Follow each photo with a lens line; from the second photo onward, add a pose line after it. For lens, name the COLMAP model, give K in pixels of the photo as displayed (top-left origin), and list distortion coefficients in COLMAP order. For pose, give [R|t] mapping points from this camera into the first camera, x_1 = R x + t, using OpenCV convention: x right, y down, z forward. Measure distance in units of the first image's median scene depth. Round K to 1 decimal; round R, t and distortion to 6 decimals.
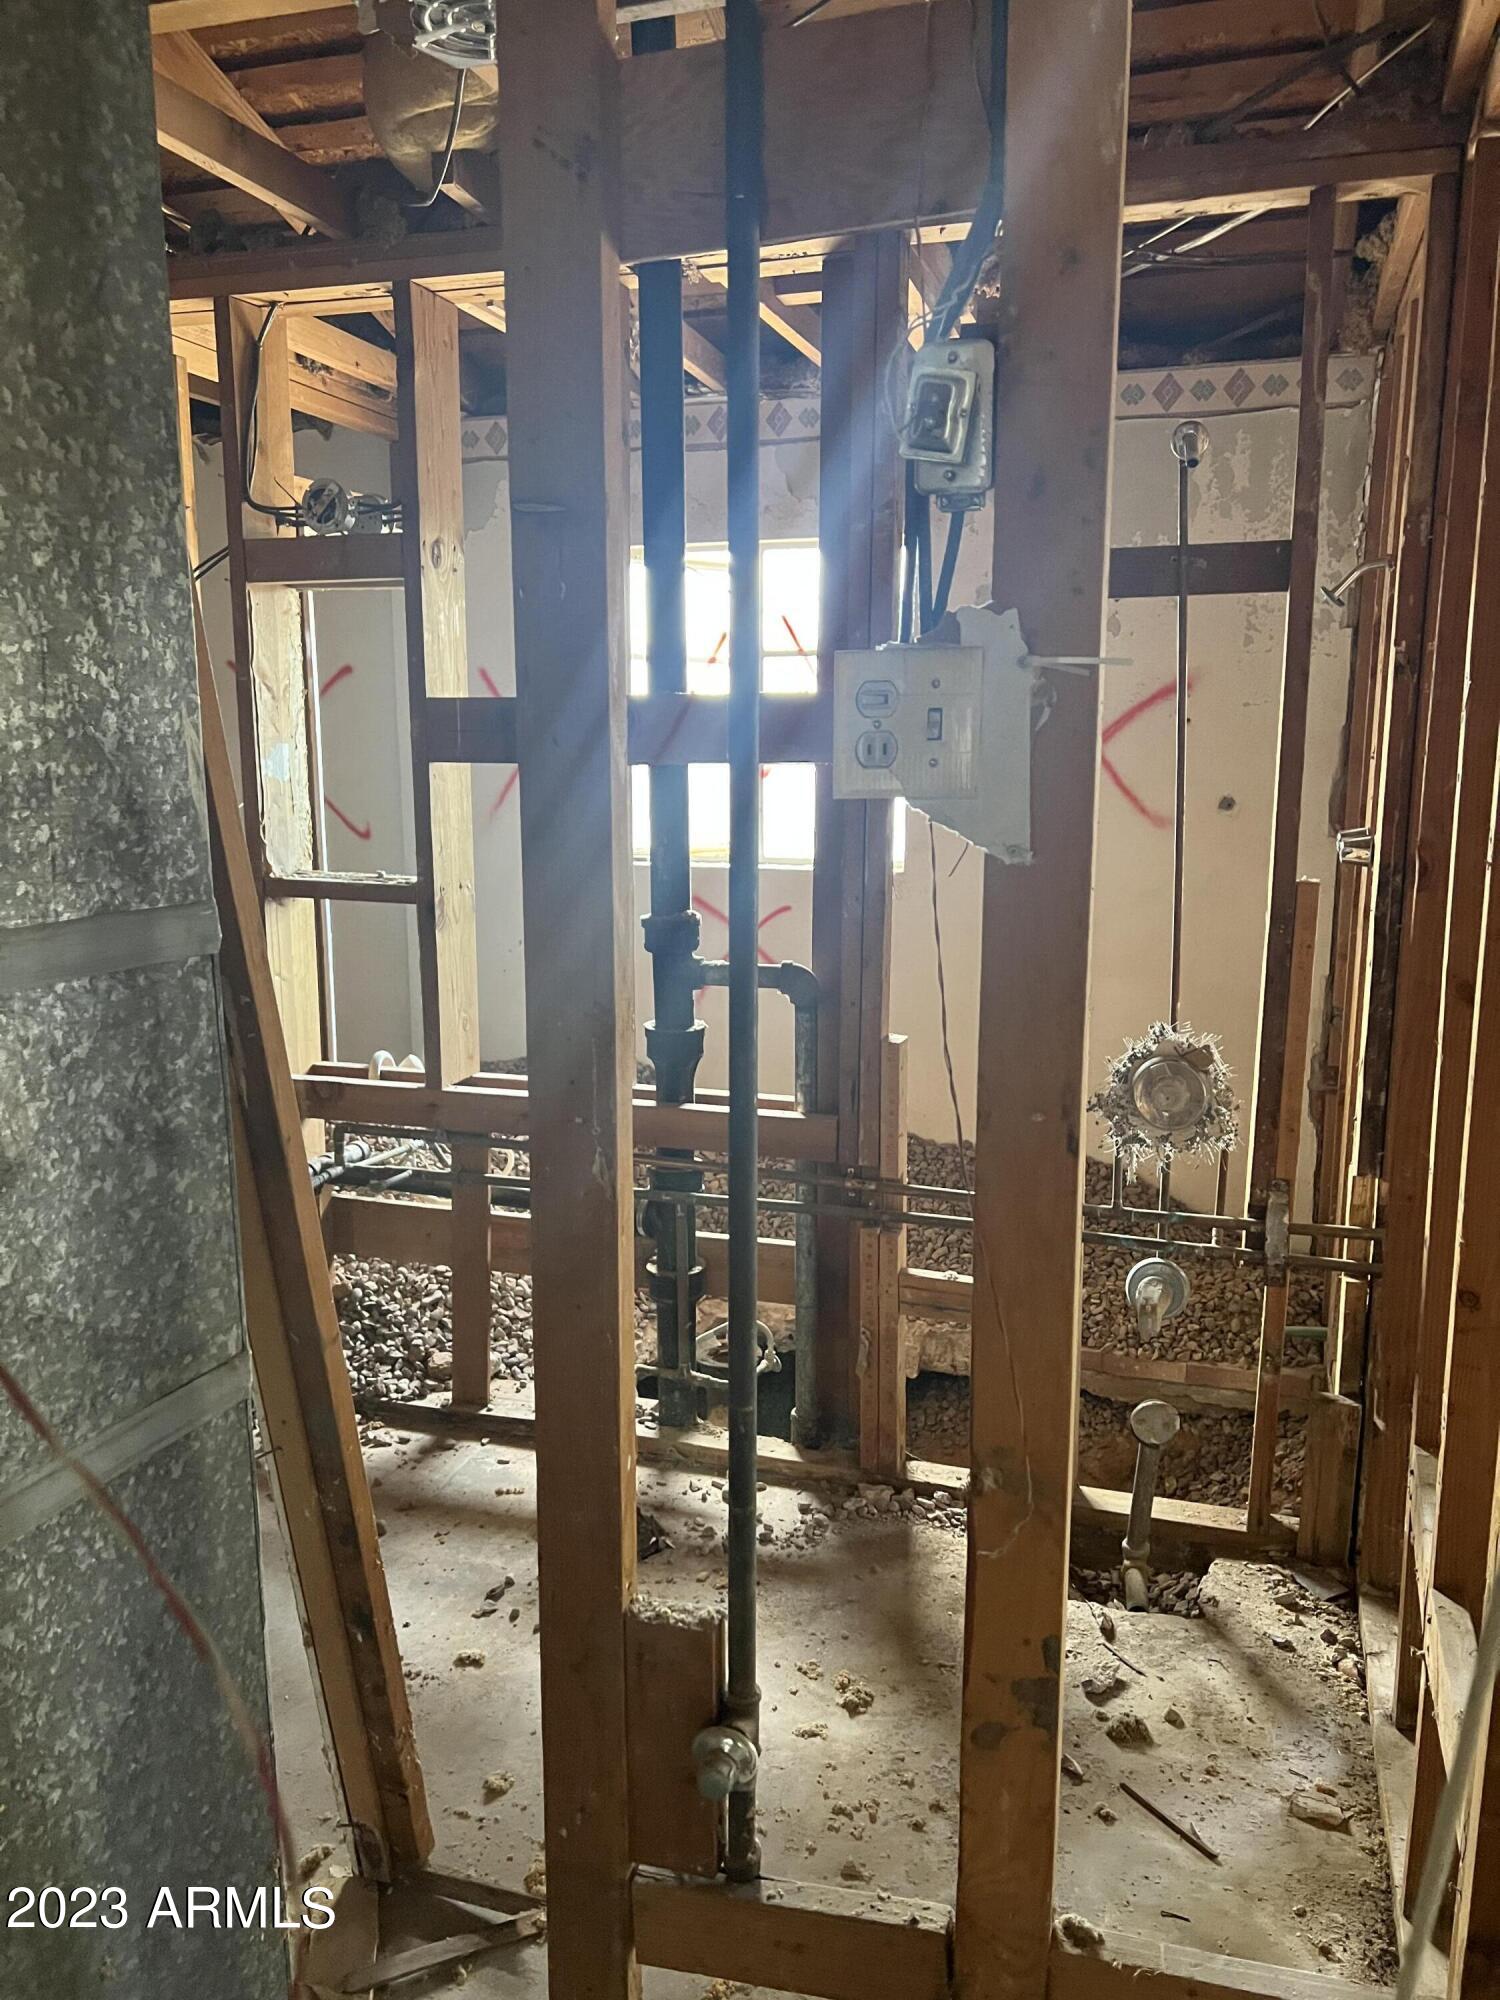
lens RADIAL K [[1486.6, 0, 743.1], [0, 1486.6, 1000.0], [0, 0, 1]] dist [0.047465, -0.057338]
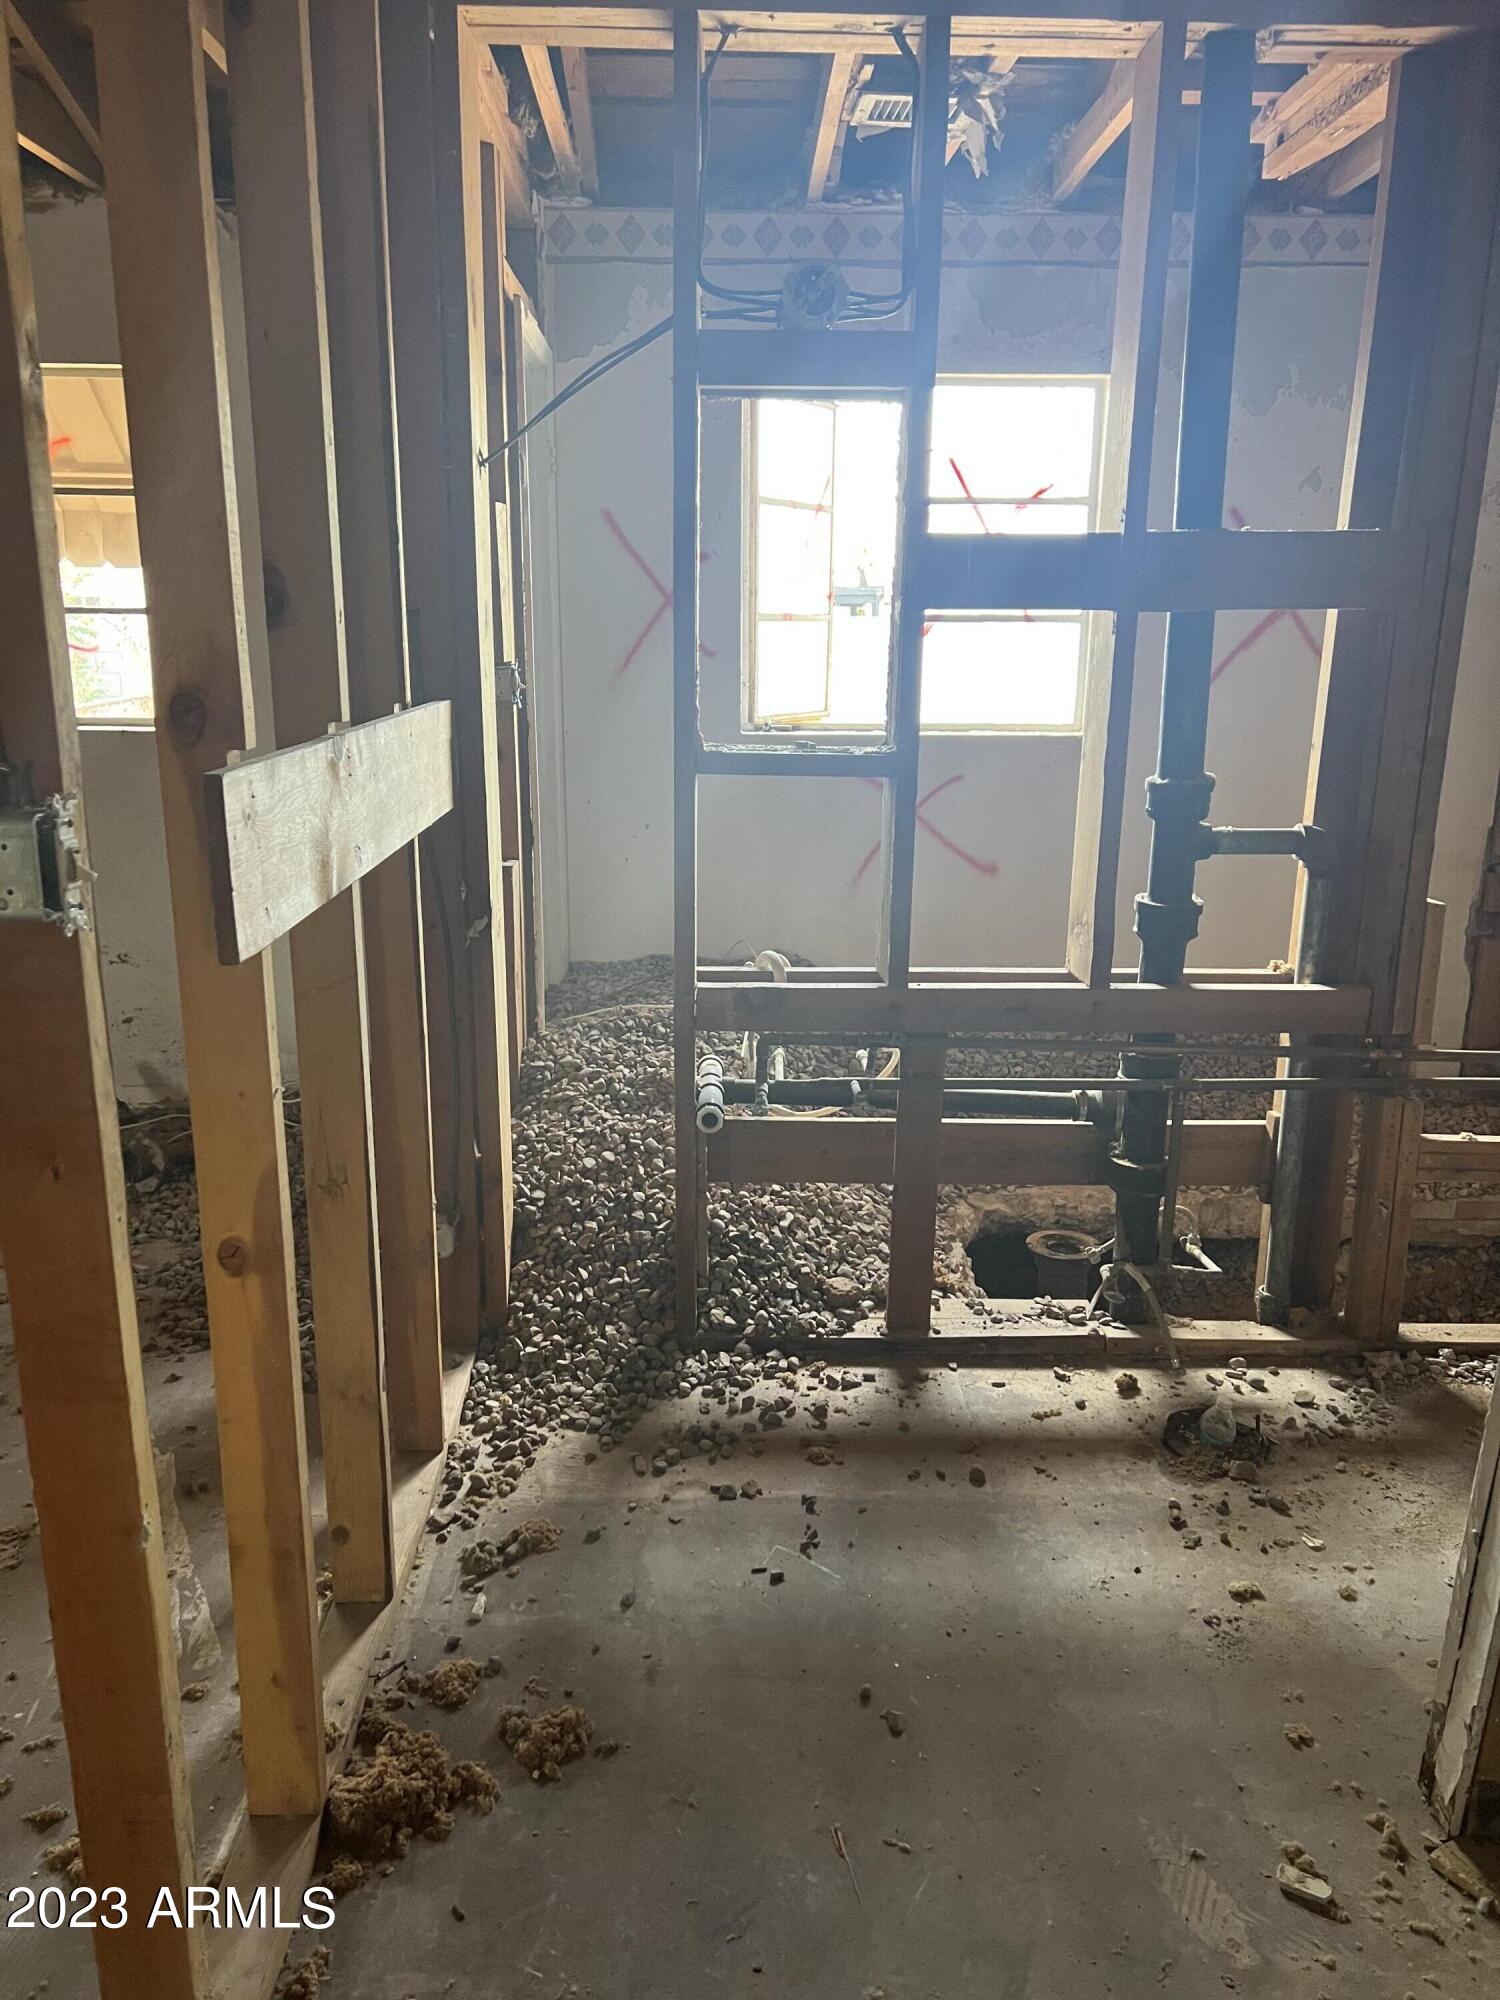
lens RADIAL K [[1486.6, 0, 742.5], [0, 1486.6, 1005.8], [0, 0, 1]] dist [0.047465, -0.057338]
pose [[0.954625, -0.073586, 0.288575, -0.541306], [0.049327, 0.994677, 0.090463, -0.013953], [-0.293696, -0.072124, 0.953174, 0.178594]]
